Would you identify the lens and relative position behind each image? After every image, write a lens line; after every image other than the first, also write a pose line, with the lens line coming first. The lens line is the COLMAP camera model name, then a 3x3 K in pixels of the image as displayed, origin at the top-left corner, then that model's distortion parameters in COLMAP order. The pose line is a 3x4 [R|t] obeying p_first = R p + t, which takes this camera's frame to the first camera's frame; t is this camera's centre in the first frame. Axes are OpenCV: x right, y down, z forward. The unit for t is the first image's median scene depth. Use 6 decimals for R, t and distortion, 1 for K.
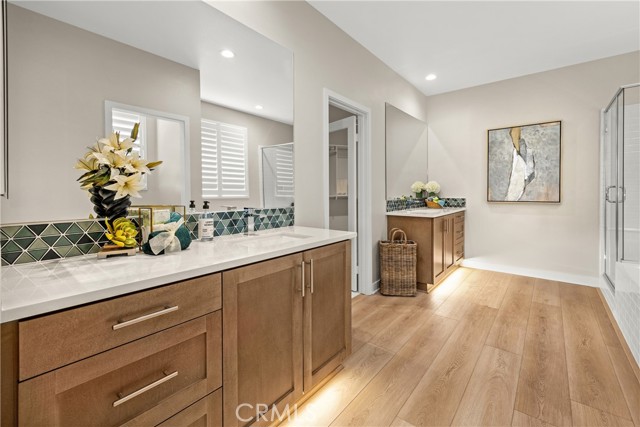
lens RADIAL K [[258.7, 0, 320.0], [0, 258.7, 192.0], [0, 0, 1]] dist [-0.000603, -0.000041]
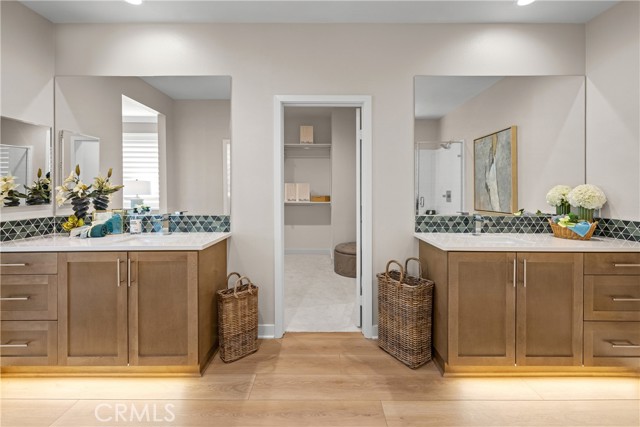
lens RADIAL K [[265.1, 0, 320.1], [0, 265.1, 186.5], [0, 0, 1]] dist [0.011692, 0.000198]
pose [[0.662448, -0.001490, -0.749106, 1.021071], [-0.009276, 0.999905, -0.010192, -0.058487], [0.749050, 0.013700, 0.662372, 0.547768]]
